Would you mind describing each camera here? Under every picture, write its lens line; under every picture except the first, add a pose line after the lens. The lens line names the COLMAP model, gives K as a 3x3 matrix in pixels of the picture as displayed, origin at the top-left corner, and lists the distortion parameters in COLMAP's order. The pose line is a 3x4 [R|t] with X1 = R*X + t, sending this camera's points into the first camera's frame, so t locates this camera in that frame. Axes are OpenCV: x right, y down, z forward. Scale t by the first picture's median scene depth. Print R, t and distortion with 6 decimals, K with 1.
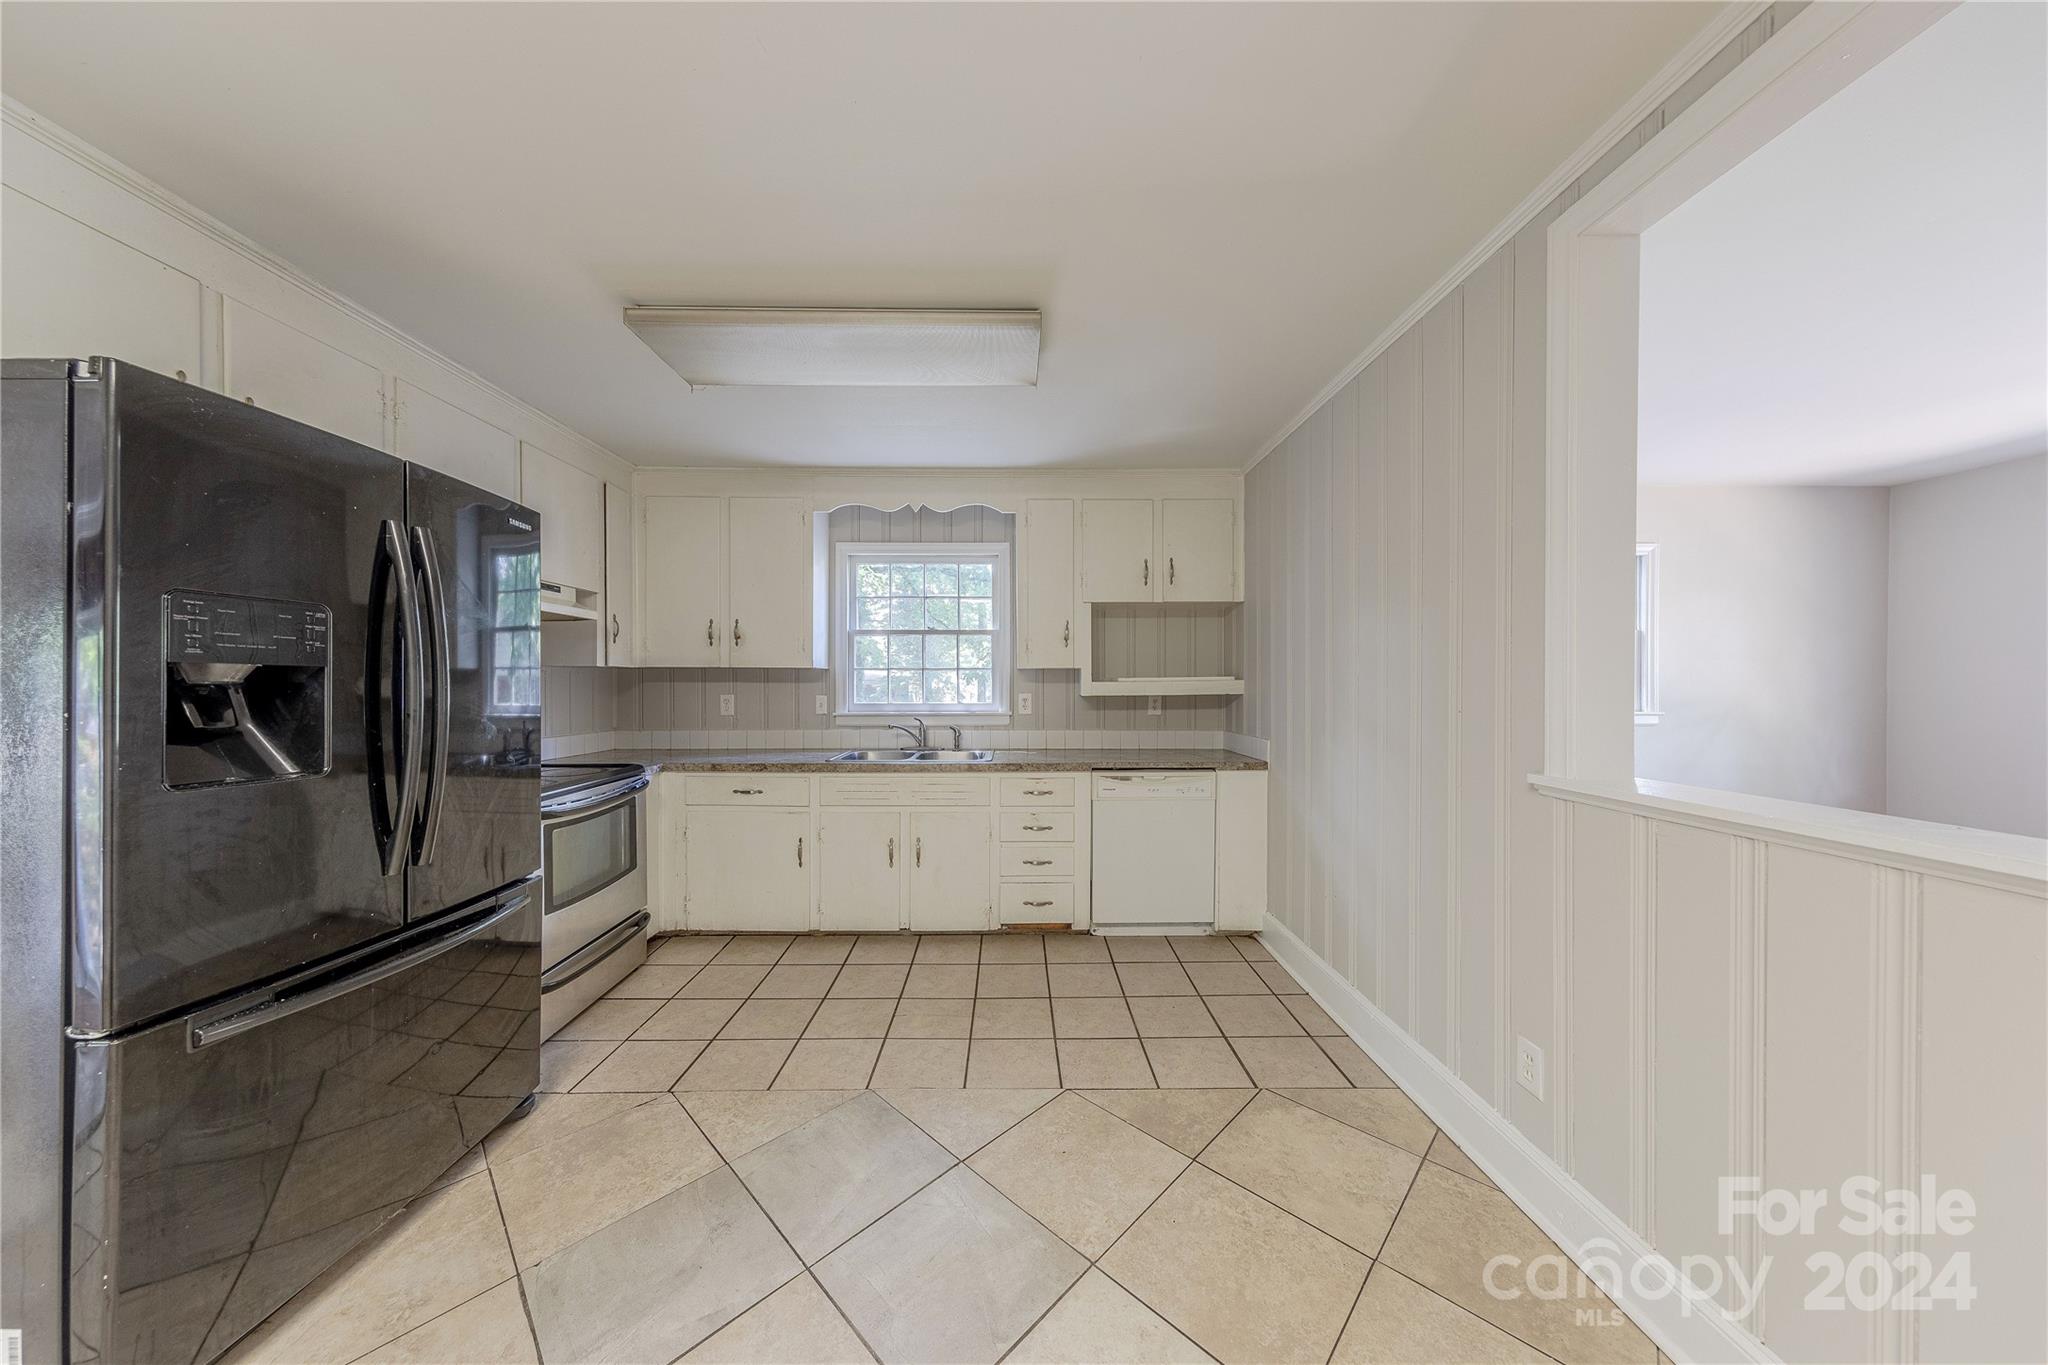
lens RADIAL K [[641.3, 0, 1017.9], [0, 641.3, 687.0], [0, 0, 1]] dist [0.008927, -0.000895]
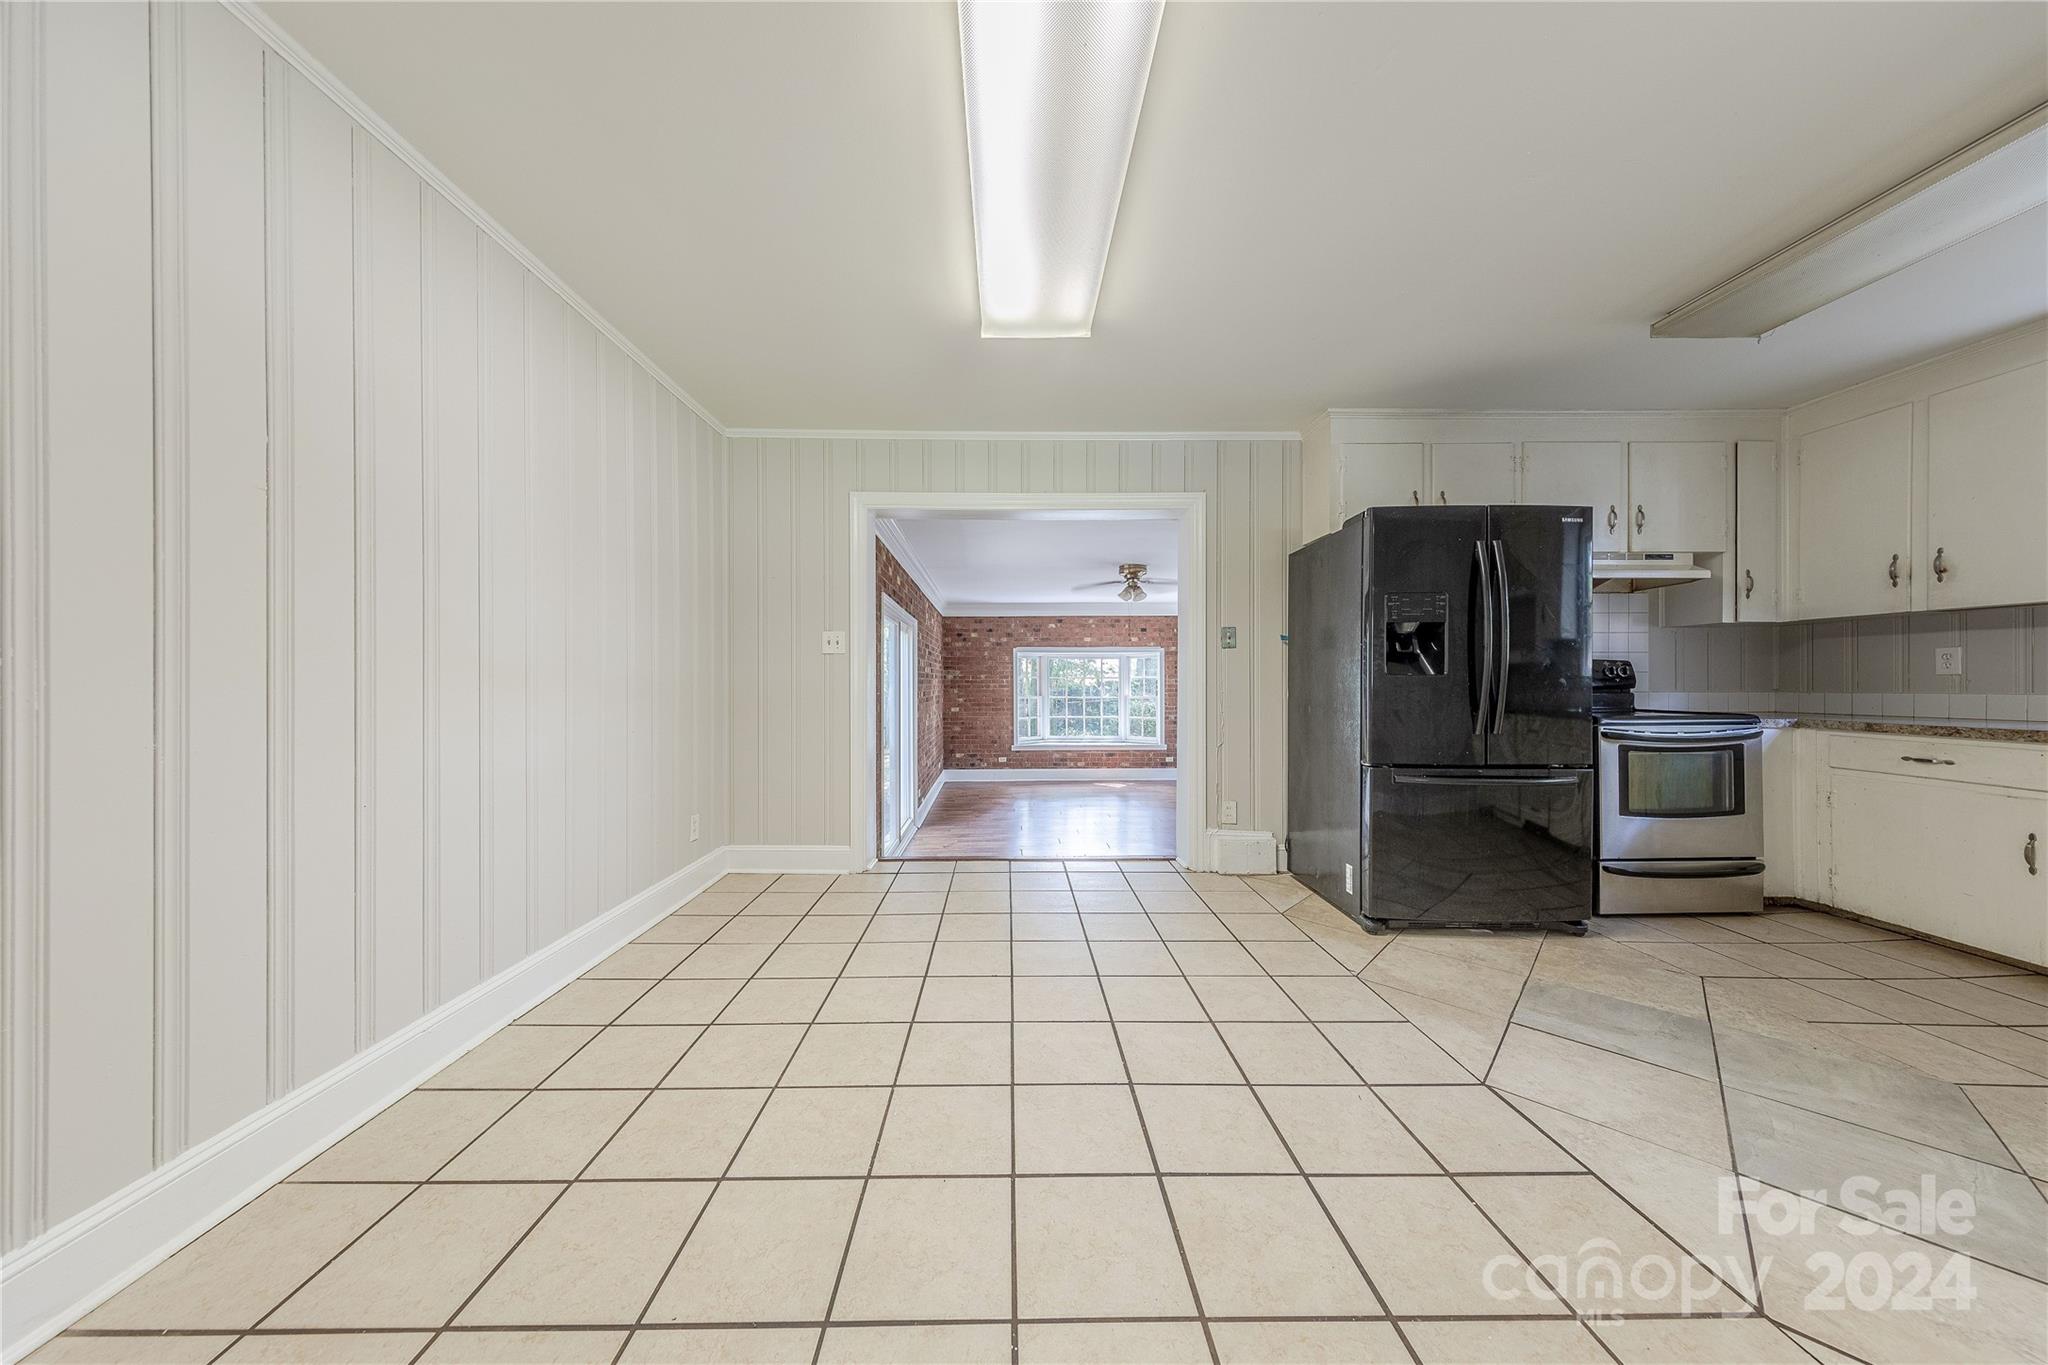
lens RADIAL K [[641.3, 0, 1017.4], [0, 641.3, 685.3], [0, 0, 1]] dist [0.008927, -0.000895]
pose [[0.002433, 0.002513, -0.999994, 0.407487], [-0.000944, 0.999996, 0.002511, 0.070412], [0.999997, 0.000938, 0.002435, -0.147144]]
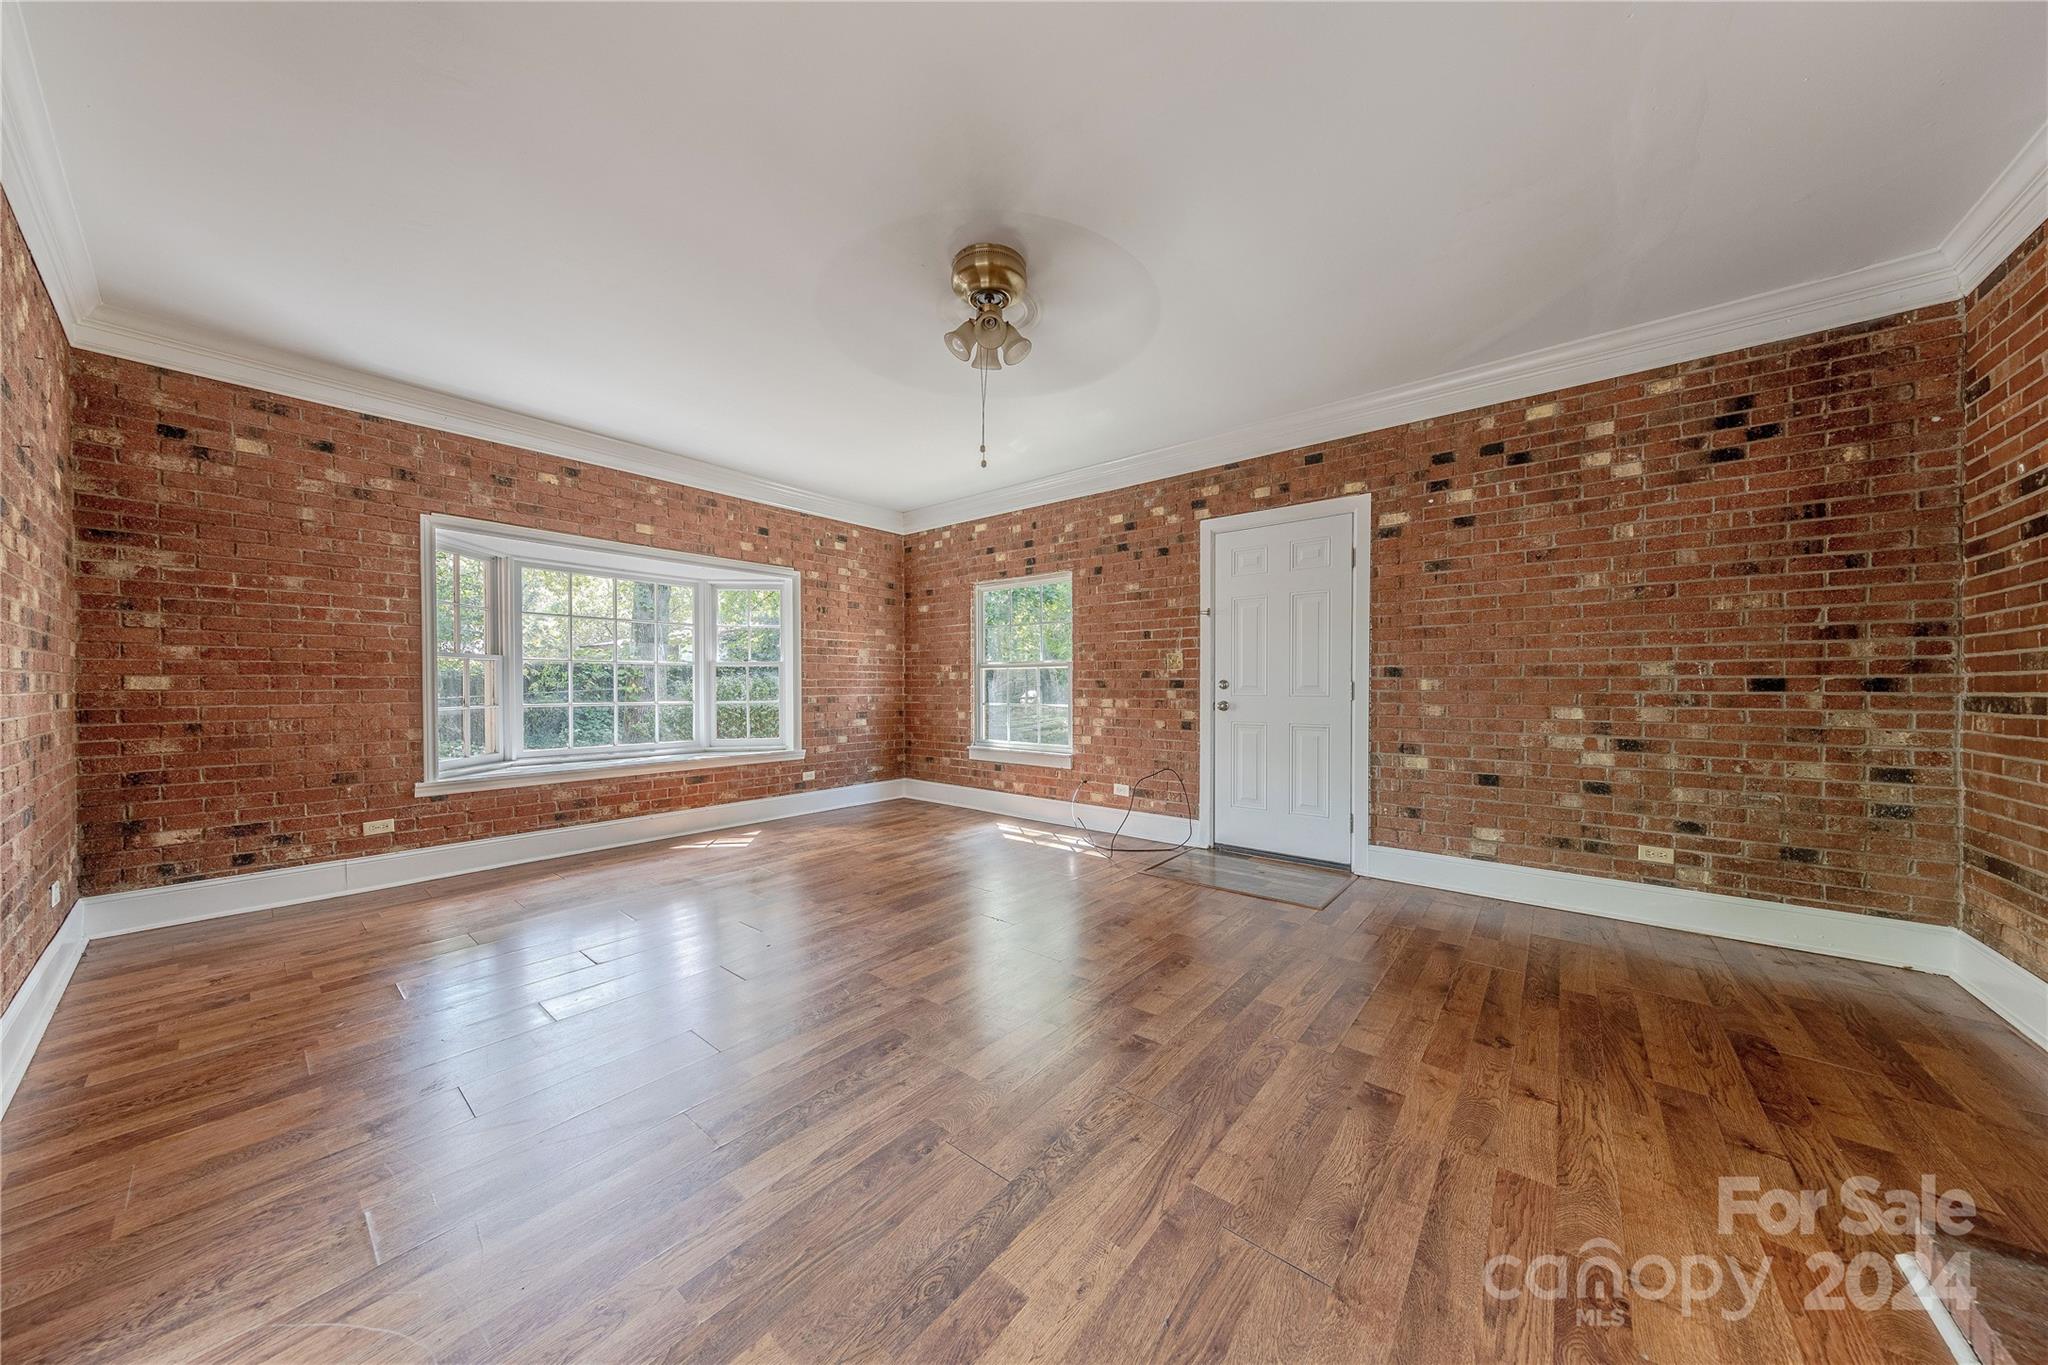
lens RADIAL K [[641.3, 0, 1011.4], [0, 641.3, 691.8], [0, 0, 1]] dist [0.008927, -0.000895]
pose [[0.772610, 0.005469, -0.634857, -1.261753], [-0.002843, 0.999983, 0.005155, 0.207873], [0.634875, -0.002178, 0.772612, -0.390290]]
